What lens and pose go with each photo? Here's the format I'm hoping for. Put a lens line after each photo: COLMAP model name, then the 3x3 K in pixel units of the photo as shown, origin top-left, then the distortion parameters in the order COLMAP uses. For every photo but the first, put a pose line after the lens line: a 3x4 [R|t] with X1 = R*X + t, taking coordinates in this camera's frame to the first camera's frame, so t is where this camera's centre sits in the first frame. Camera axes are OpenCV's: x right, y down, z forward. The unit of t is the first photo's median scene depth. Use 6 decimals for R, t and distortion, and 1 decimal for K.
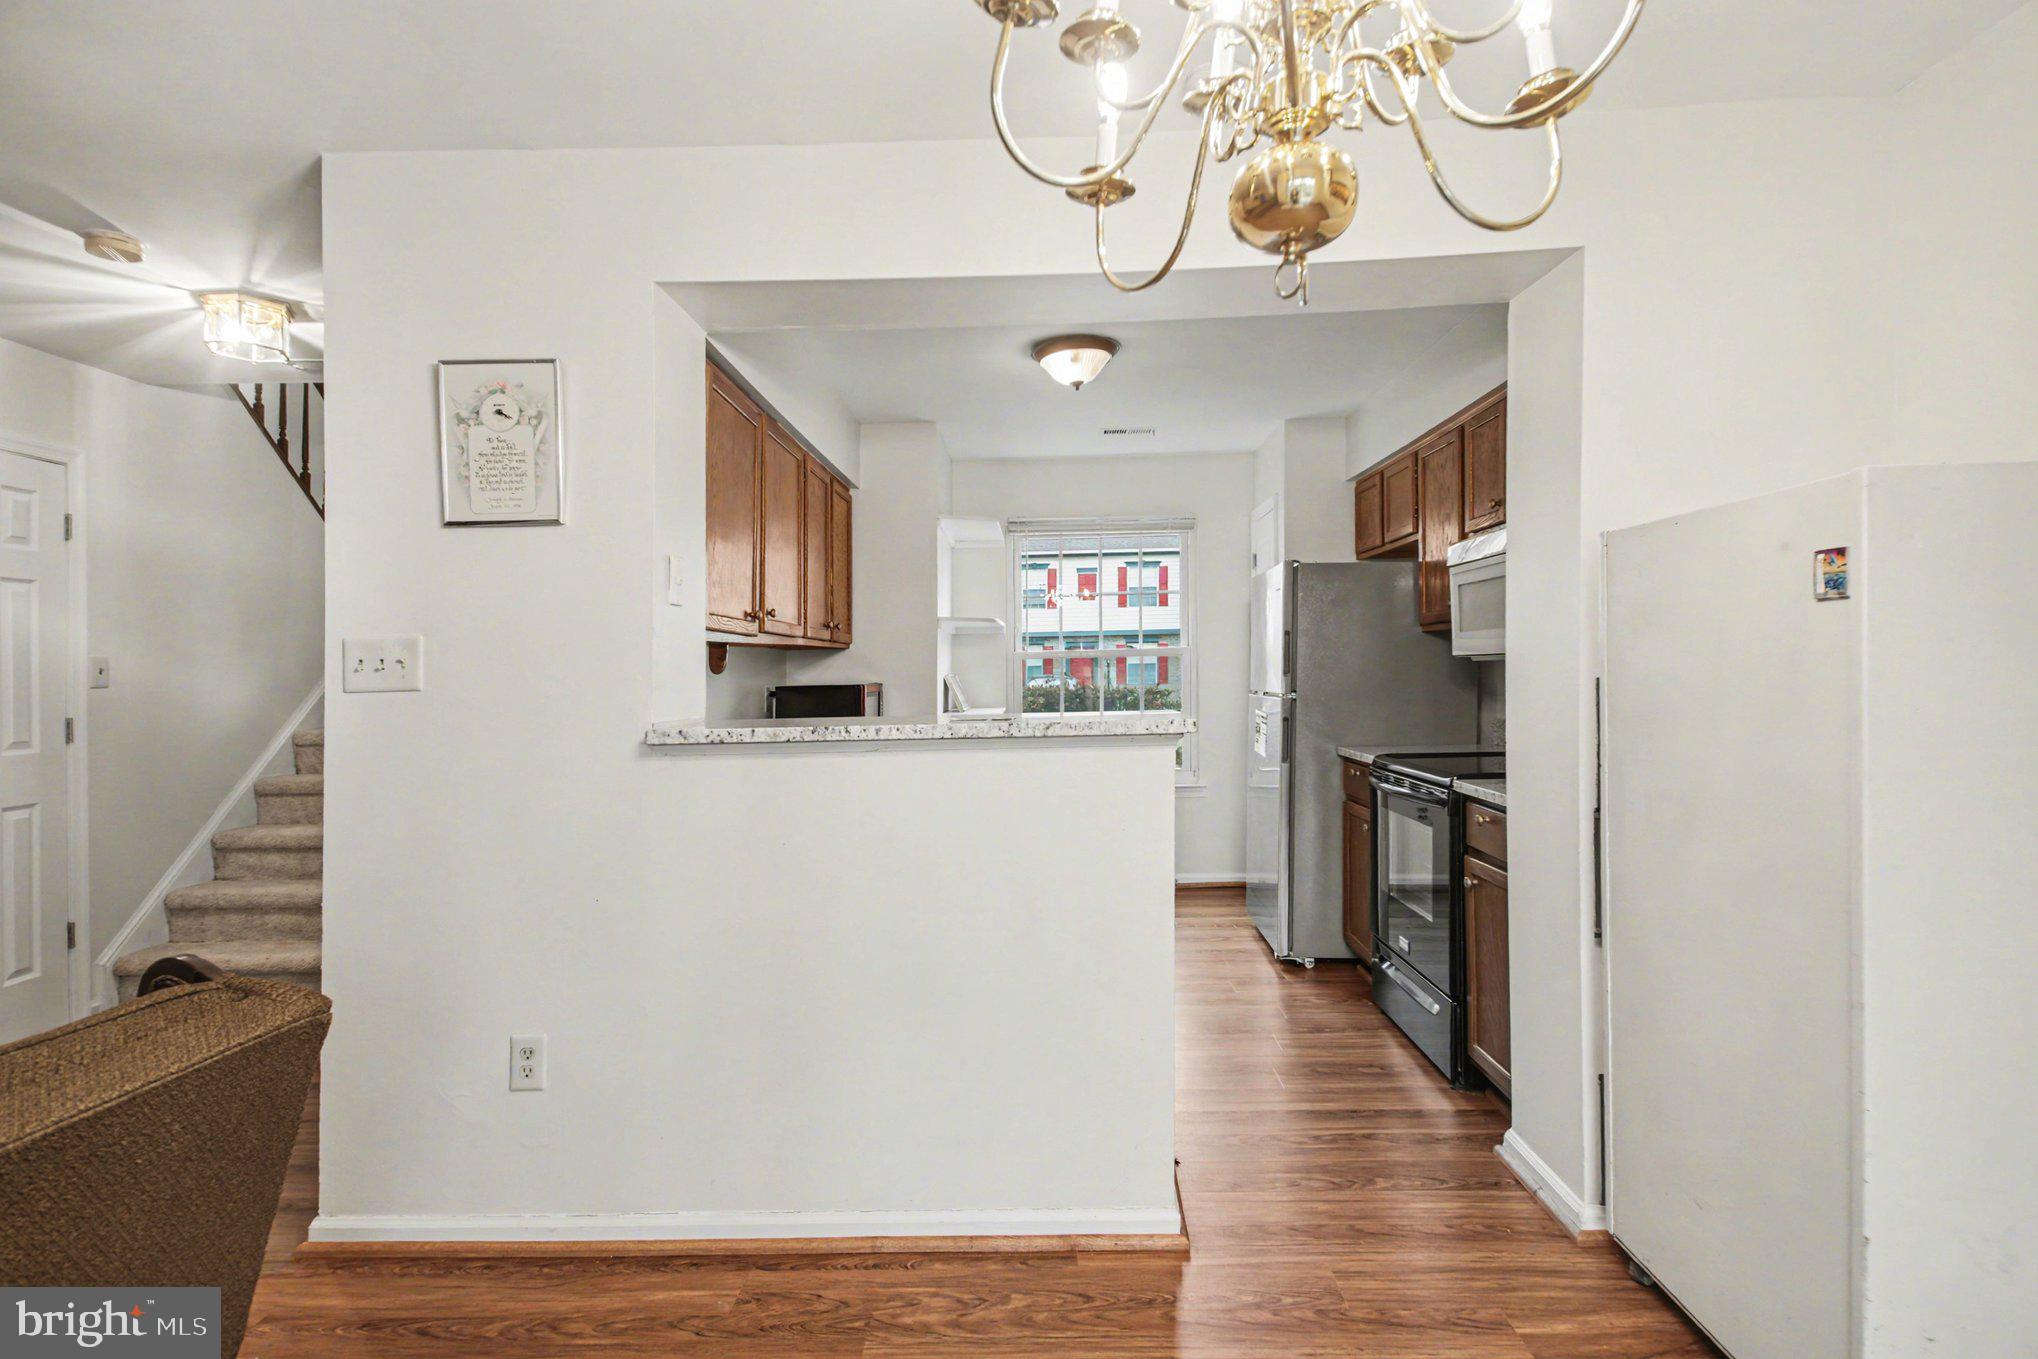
lens RADIAL K [[1004.2, 0, 1015.6], [0, 1004.2, 657.0], [0, 0, 1]] dist [0.029083, -0.023926]
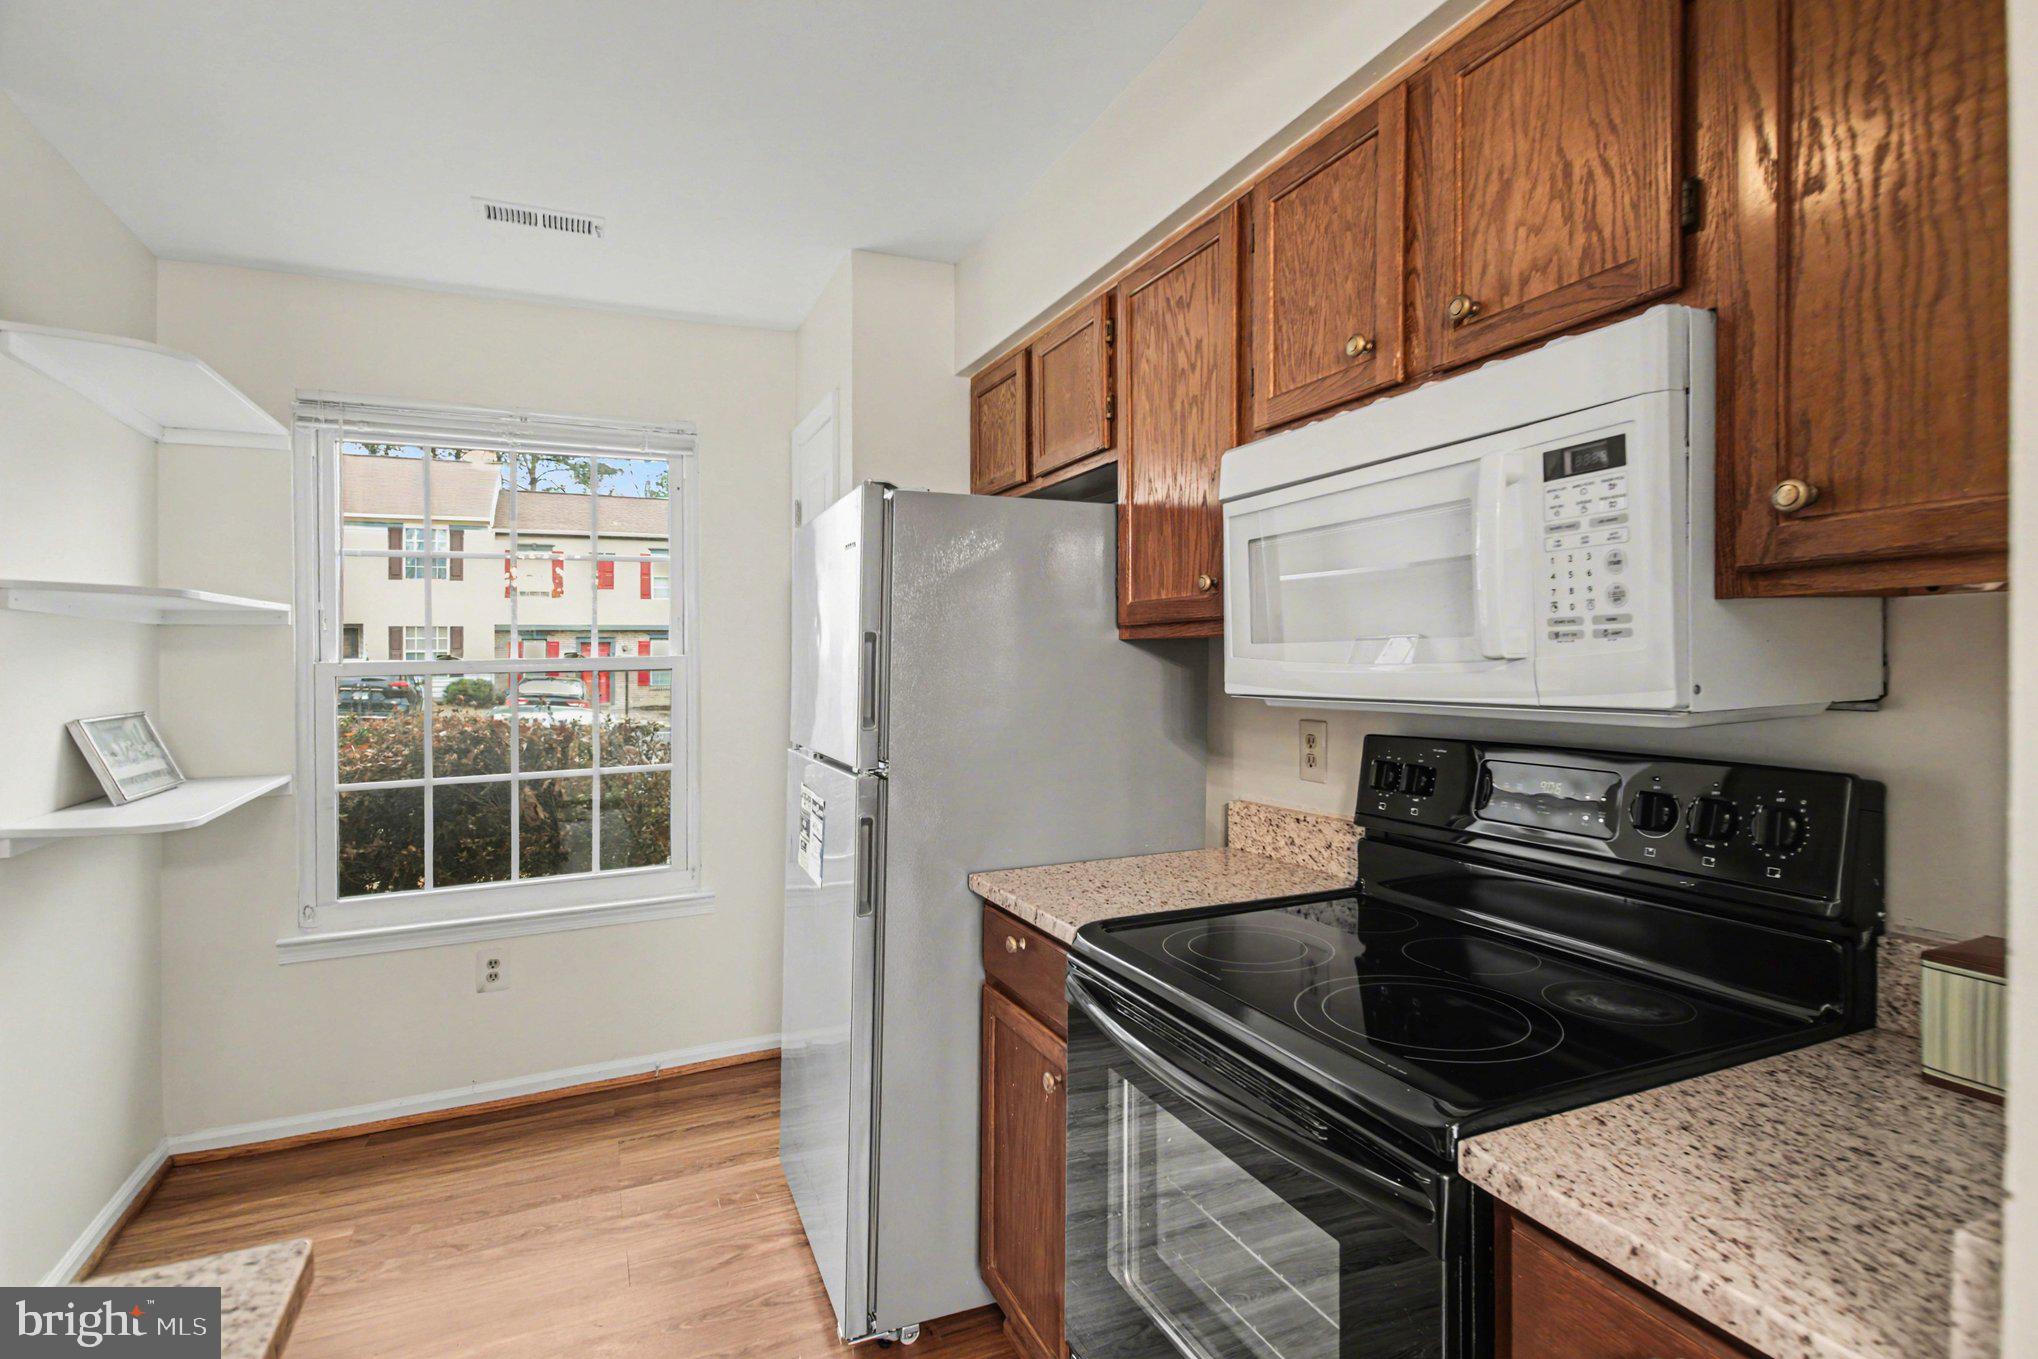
lens RADIAL K [[1004.2, 0, 1015.6], [0, 1004.2, 657.0], [0, 0, 1]] dist [0.029083, -0.023926]
pose [[0.899582, 0.003826, 0.436735, 0.122030], [-0.005216, 0.999984, 0.001985, -0.015498], [-0.436721, -0.004064, 0.899588, 0.532027]]
